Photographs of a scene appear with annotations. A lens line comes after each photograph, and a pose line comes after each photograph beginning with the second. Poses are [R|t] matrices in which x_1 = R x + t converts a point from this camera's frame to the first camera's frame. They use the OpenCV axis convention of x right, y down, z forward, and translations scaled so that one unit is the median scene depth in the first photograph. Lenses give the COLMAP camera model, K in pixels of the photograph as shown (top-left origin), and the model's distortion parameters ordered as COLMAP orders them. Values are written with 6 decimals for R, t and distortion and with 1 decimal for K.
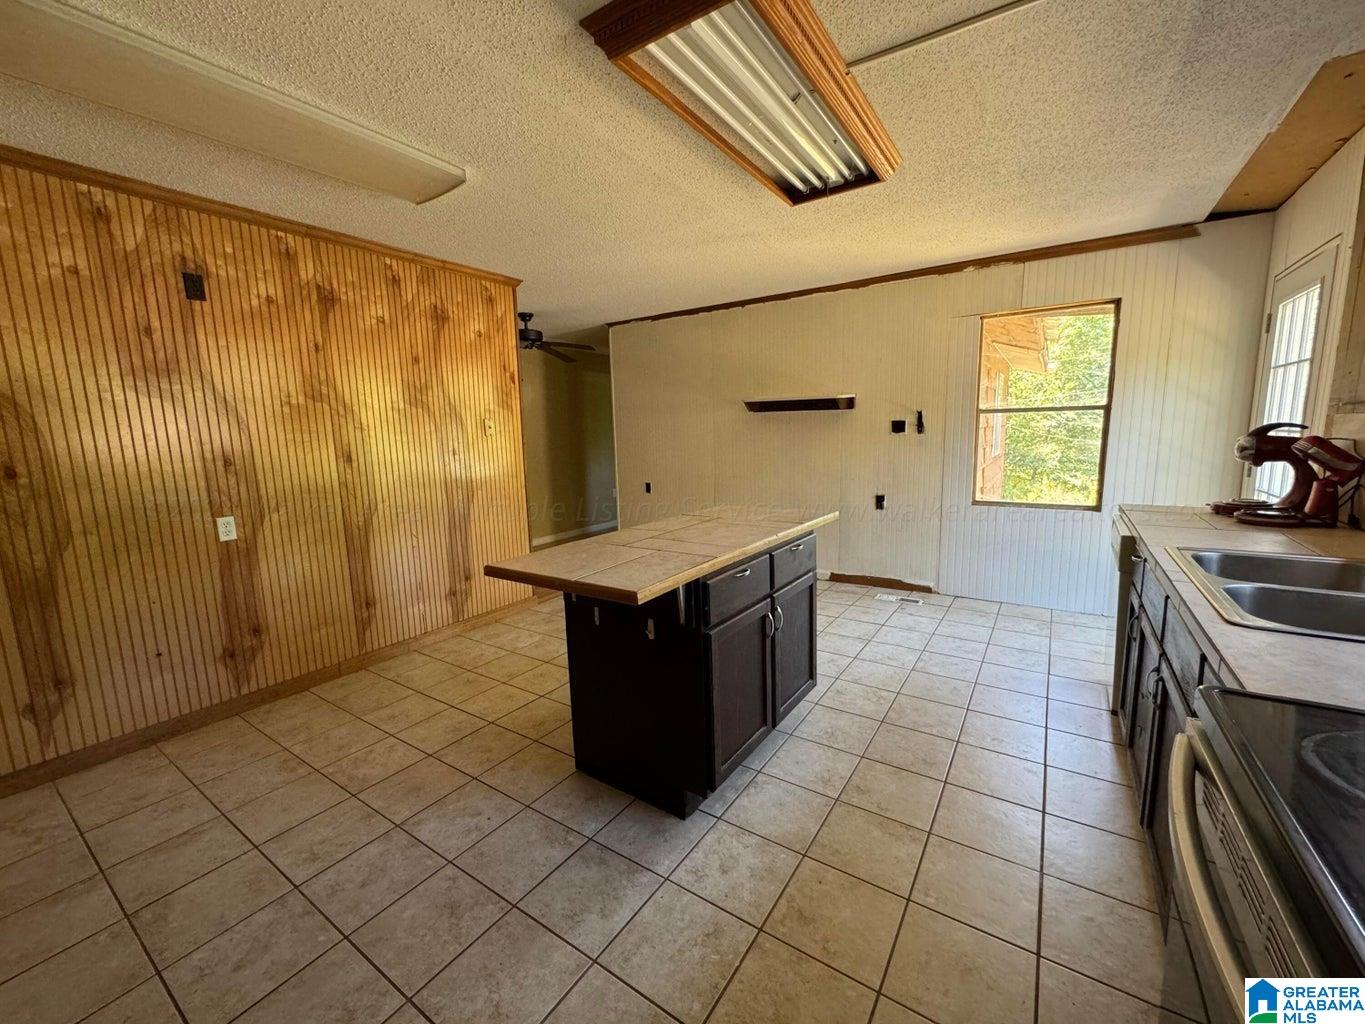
lens RADIAL K [[548.4, 0, 684.7], [0, 548.4, 511.4], [0, 0, 1]] dist [-0.002593, 0.000058]
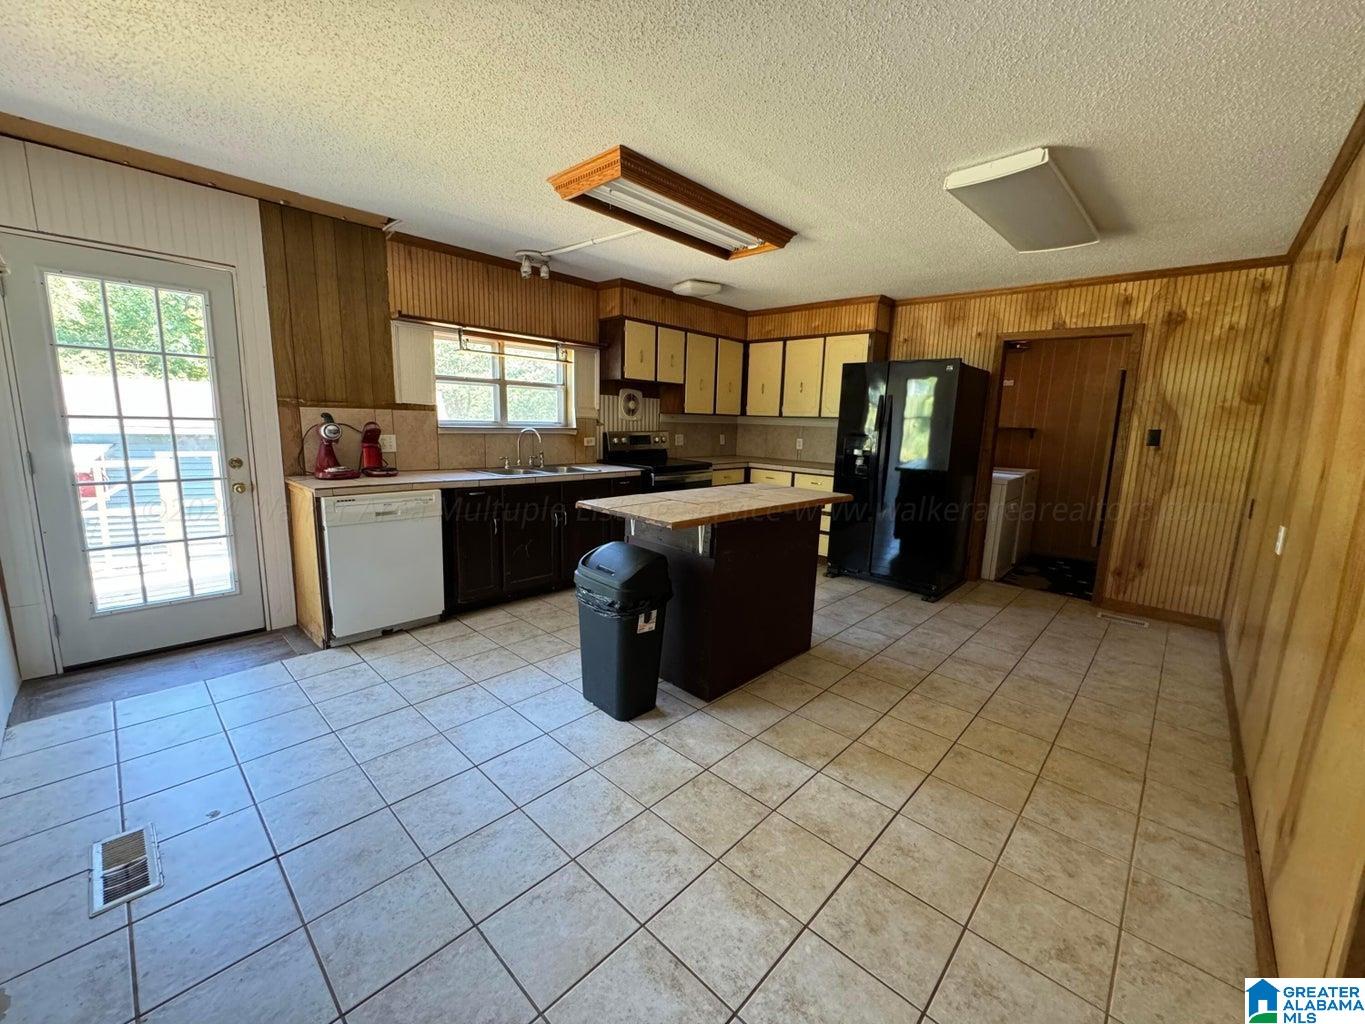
lens RADIAL K [[548.4, 0, 684.7], [0, 548.4, 511.4], [0, 0, 1]] dist [-0.002593, 0.000058]
pose [[-0.987622, -0.031412, 0.153677, -0.074665], [0.017262, 0.952026, 0.305531, -0.327885], [-0.155902, 0.304402, -0.939699, 2.218154]]
